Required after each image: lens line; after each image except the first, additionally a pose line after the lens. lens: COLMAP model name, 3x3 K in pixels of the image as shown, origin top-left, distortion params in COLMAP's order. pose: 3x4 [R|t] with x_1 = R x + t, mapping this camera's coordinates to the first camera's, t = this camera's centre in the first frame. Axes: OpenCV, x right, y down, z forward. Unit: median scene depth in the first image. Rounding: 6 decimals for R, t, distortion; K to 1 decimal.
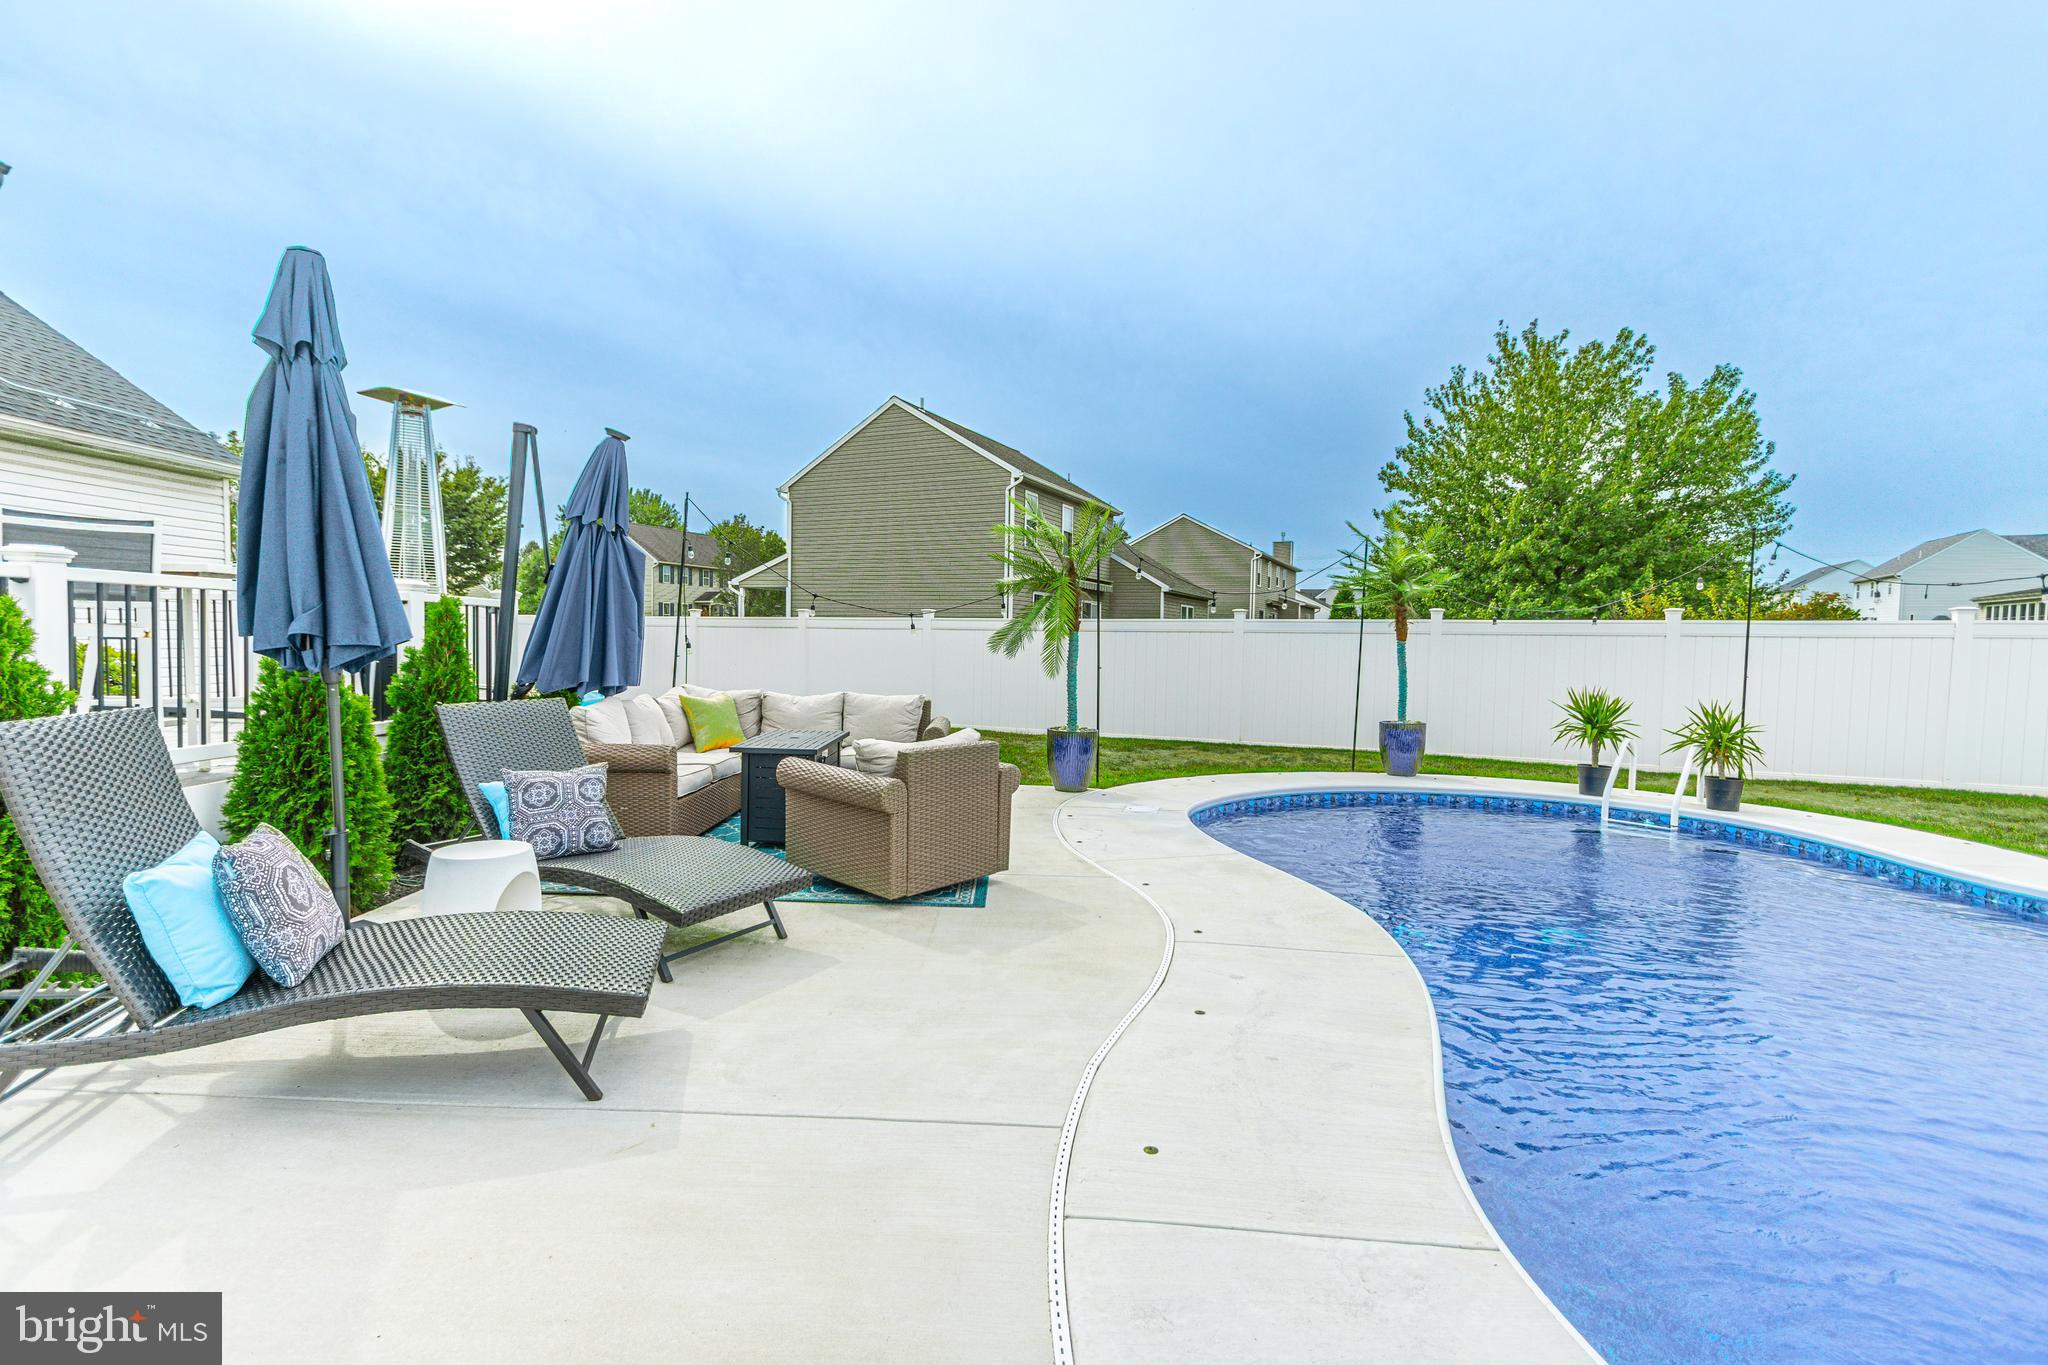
lens RADIAL K [[929.0, 0, 1011.7], [0, 929.0, 702.4], [0, 0, 1]] dist [0.002695, -0.000454]
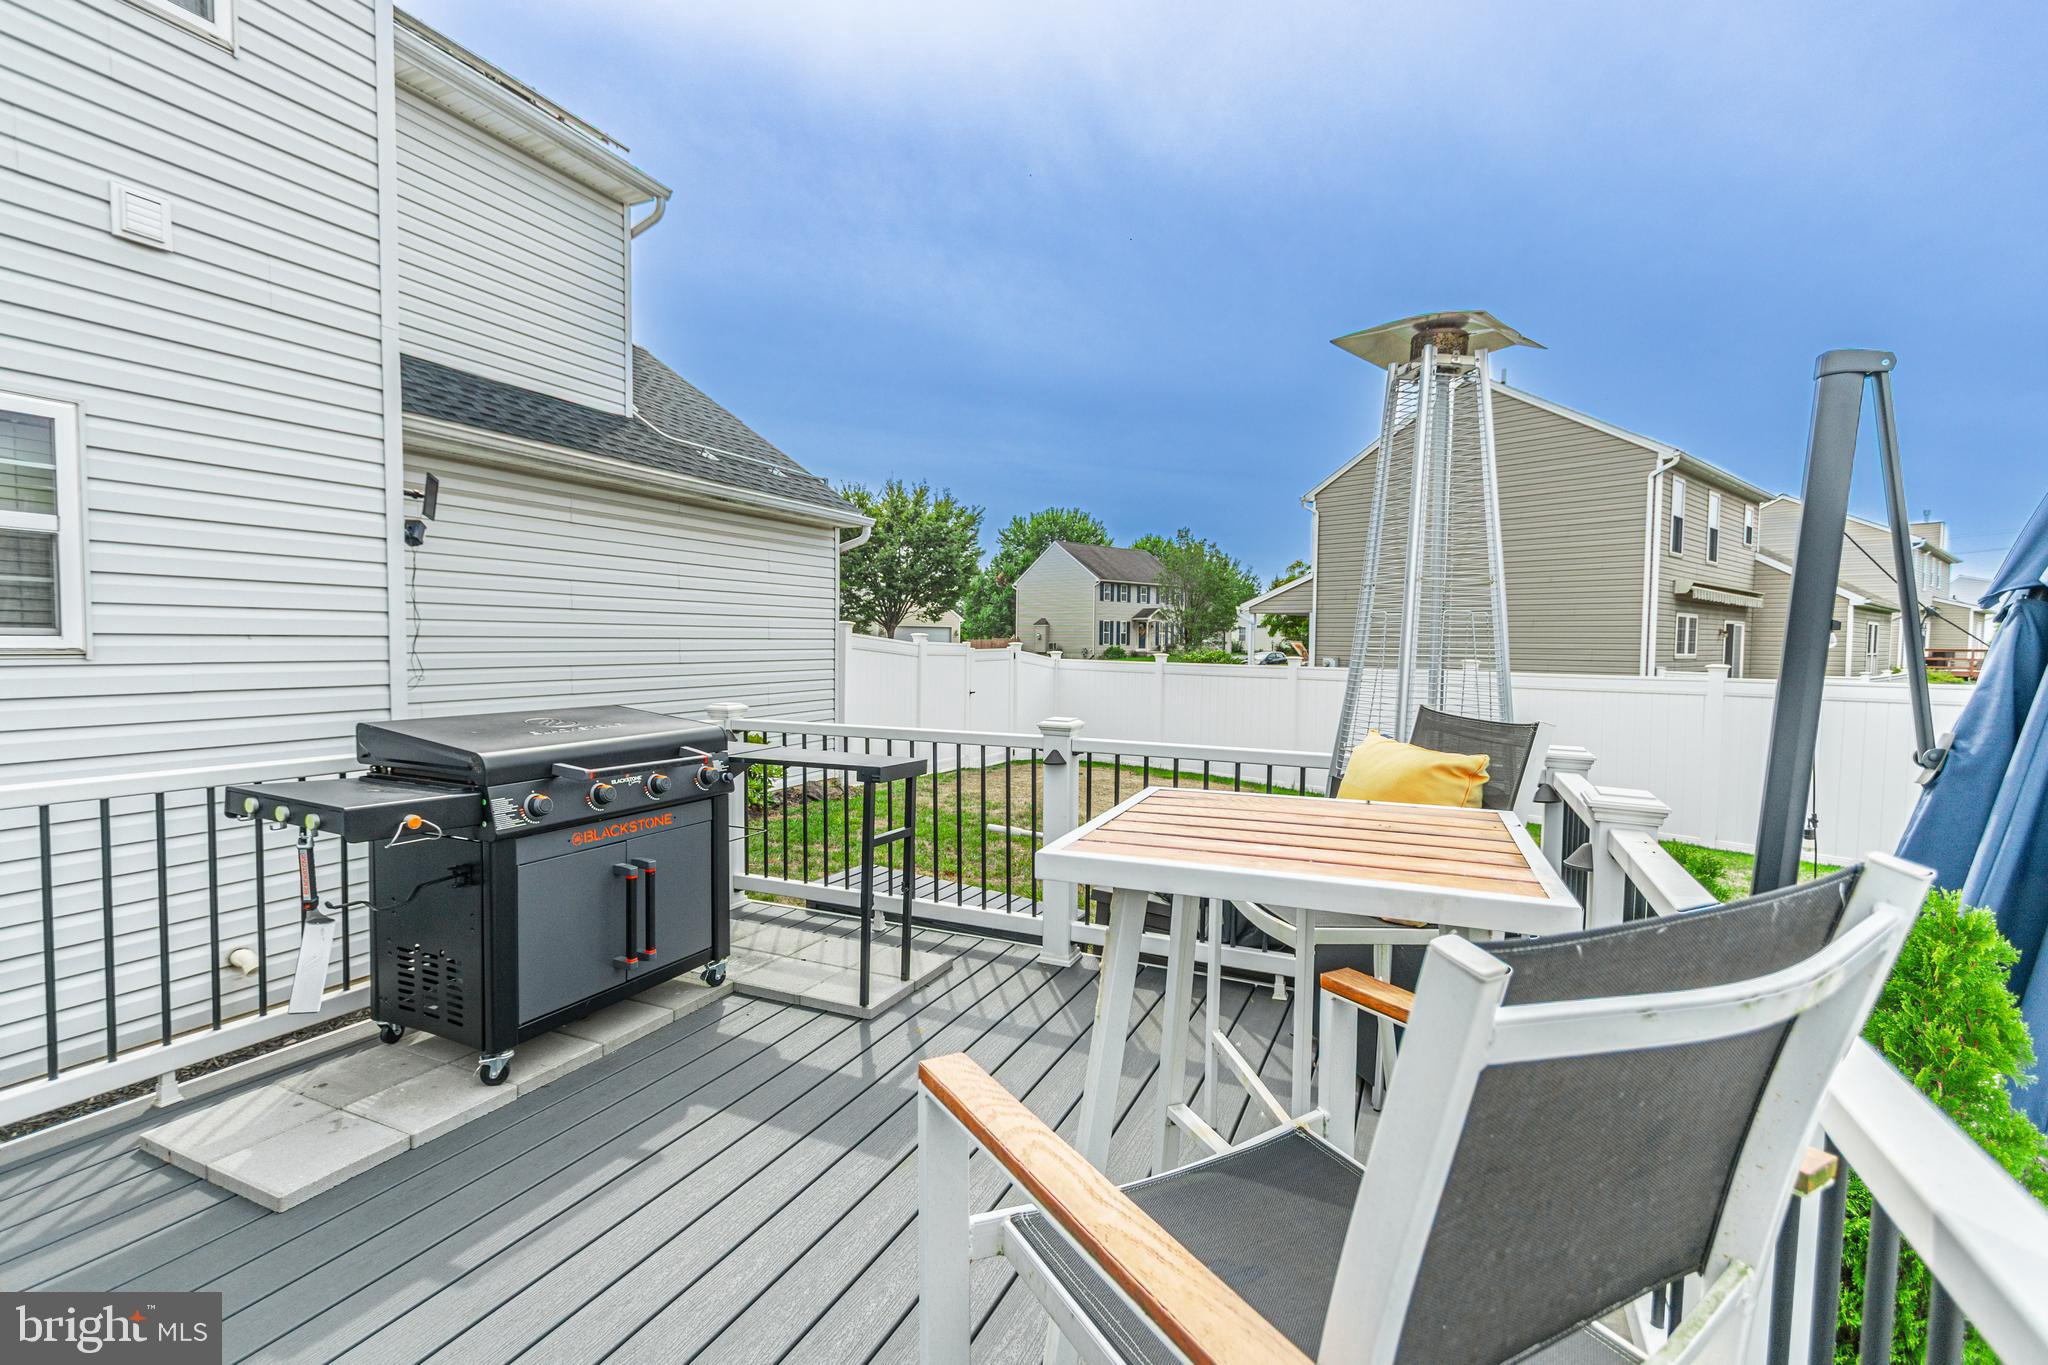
lens RADIAL K [[929.0, 0, 1013.7], [0, 929.0, 689.4], [0, 0, 1]] dist [0.002695, -0.000454]
pose [[0.916070, 0.012099, -0.400836, -0.188176], [-0.020829, 0.999631, -0.017428, -0.042686], [0.400478, 0.024314, 0.915984, 0.149351]]
